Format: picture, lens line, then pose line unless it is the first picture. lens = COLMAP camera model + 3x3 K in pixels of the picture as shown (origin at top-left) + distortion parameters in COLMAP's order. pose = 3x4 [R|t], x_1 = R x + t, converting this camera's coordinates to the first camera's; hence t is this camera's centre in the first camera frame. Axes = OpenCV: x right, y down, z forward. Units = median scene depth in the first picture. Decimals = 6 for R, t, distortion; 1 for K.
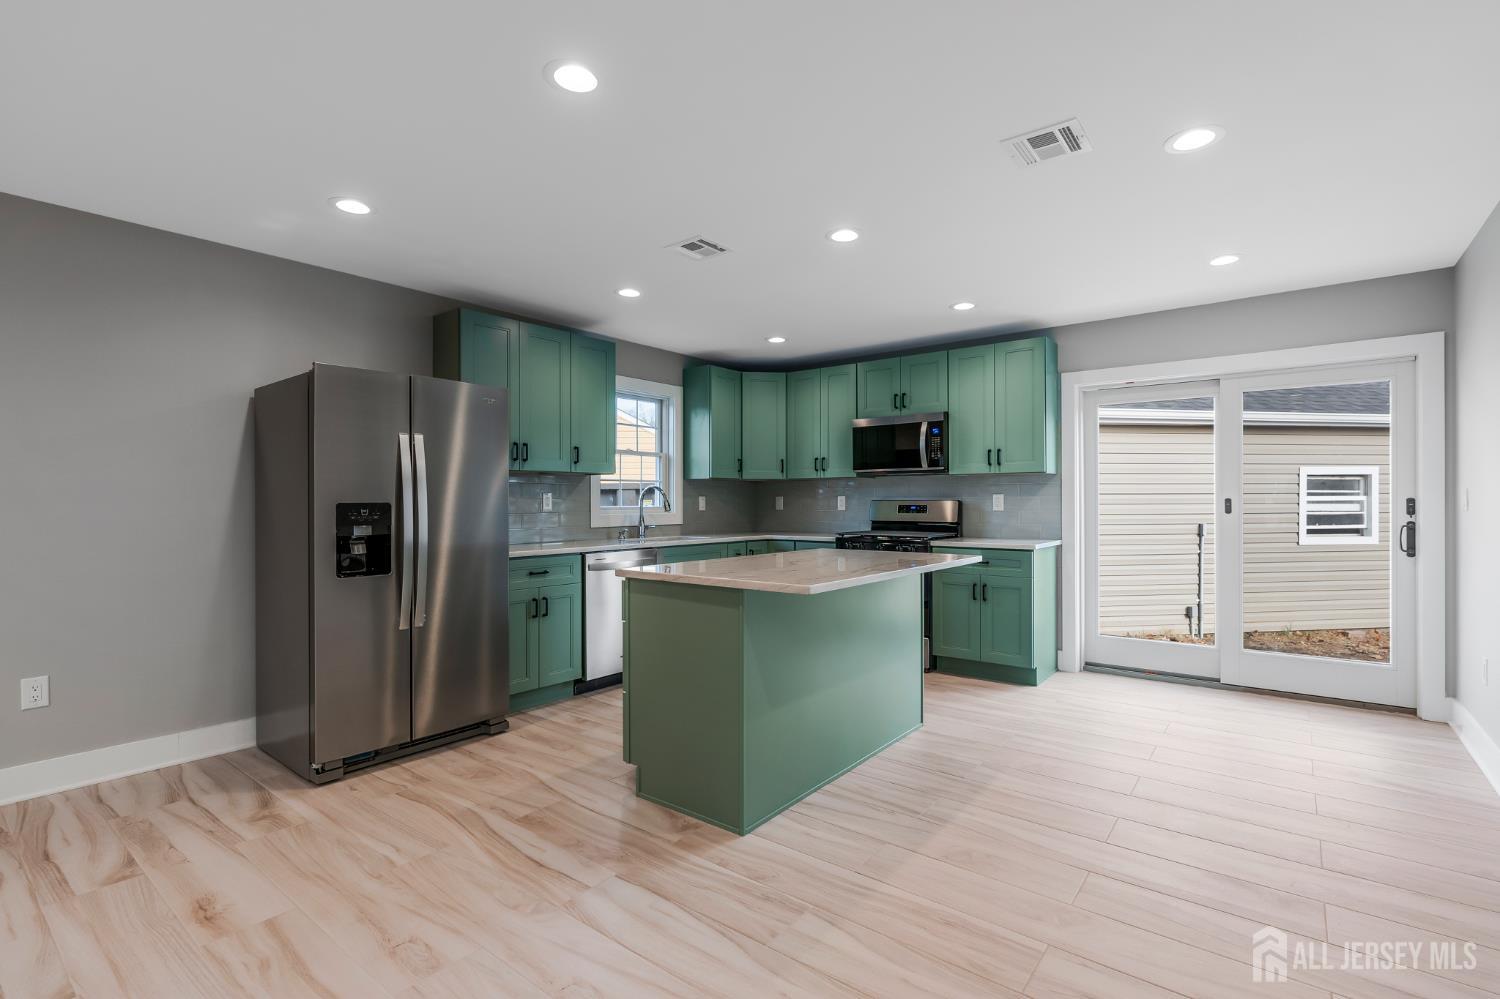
lens RADIAL K [[681.9, 0, 779.5], [0, 681.9, 507.5], [0, 0, 1]] dist [-0.010405, 0.000037]
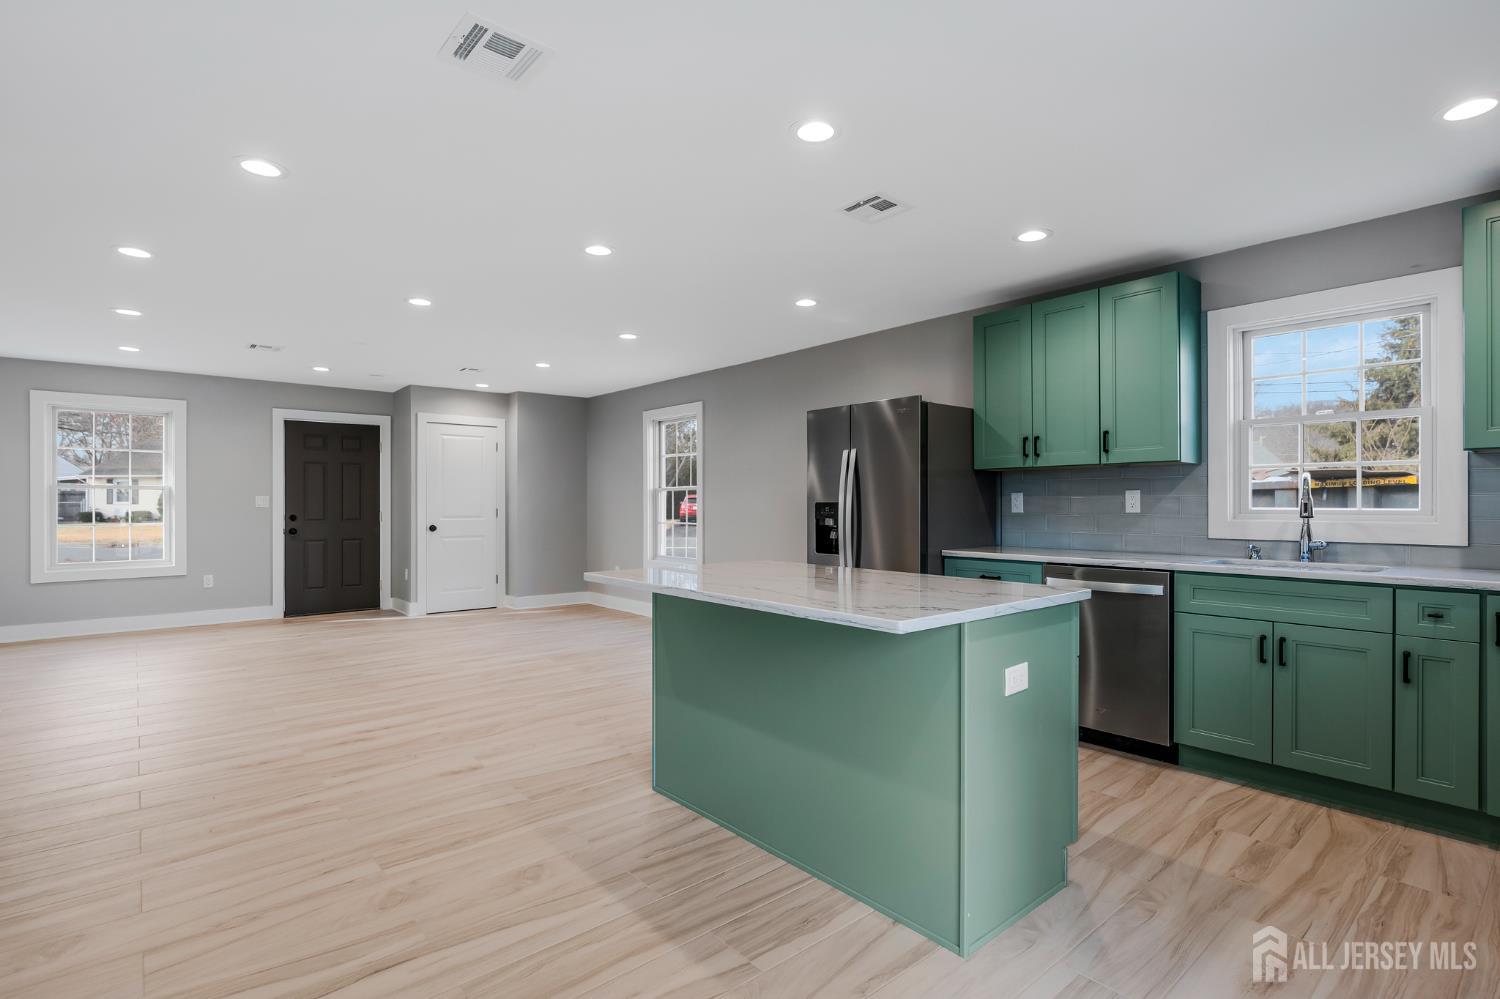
lens RADIAL K [[722.8, 0, 739.5], [0, 722.8, 501.7], [0, 0, 1]] dist [-0.002471, -0.000504]
pose [[-0.222267, 0.002912, -0.974982, 0.551921], [-0.002685, 0.999990, 0.003599, -0.008402], [0.974982, 0.003418, -0.222257, 0.696553]]
